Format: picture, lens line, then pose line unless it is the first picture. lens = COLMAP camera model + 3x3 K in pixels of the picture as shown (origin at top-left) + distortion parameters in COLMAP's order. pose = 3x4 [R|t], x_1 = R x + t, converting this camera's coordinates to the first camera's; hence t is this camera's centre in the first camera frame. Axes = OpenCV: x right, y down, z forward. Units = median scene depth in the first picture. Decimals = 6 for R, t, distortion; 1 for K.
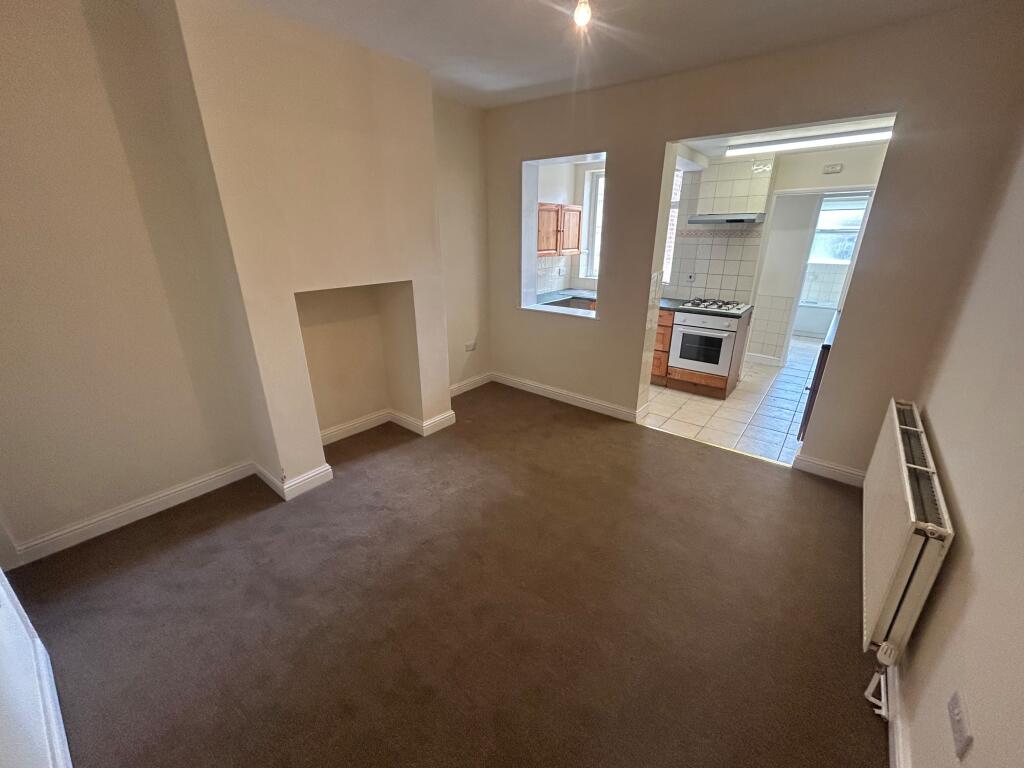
lens RADIAL K [[408.2, 0, 515.7], [0, 408.2, 379.1], [0, 0, 1]] dist [0.009642, 0.000533]
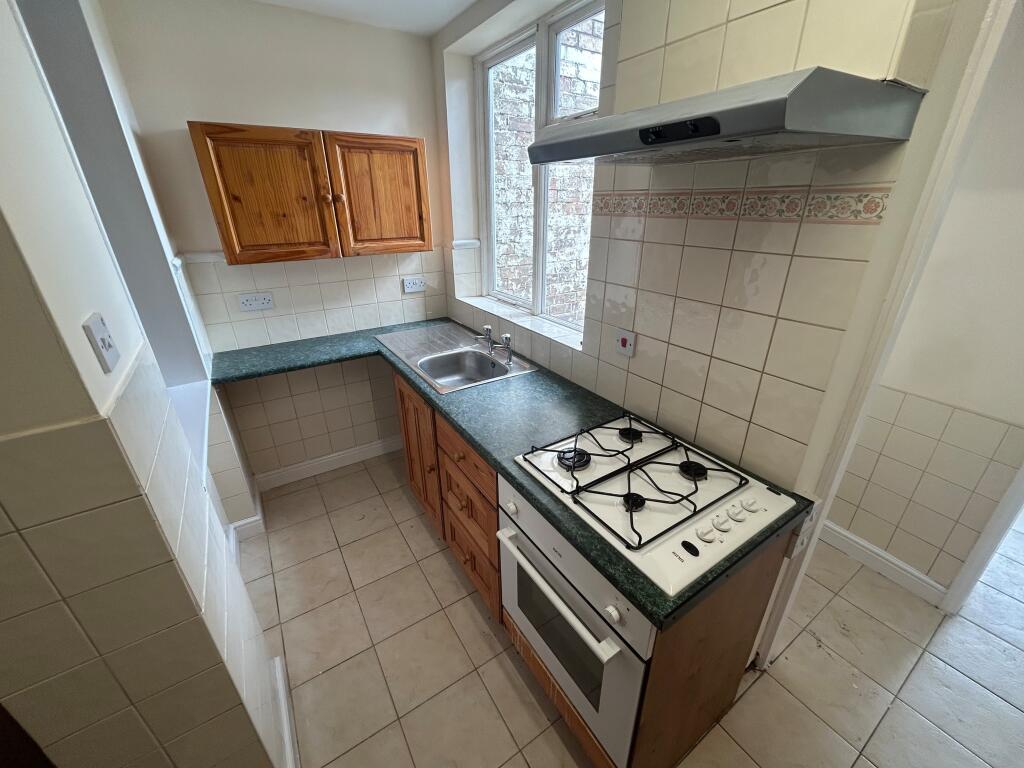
lens RADIAL K [[408.2, 0, 515.4], [0, 408.2, 381.8], [0, 0, 1]] dist [0.009642, 0.000533]
pose [[0.948329, 0.123208, -0.292390, 0.459914], [-0.102289, 0.991043, 0.085848, -0.246538], [0.300348, -0.051504, 0.952438, 0.691343]]
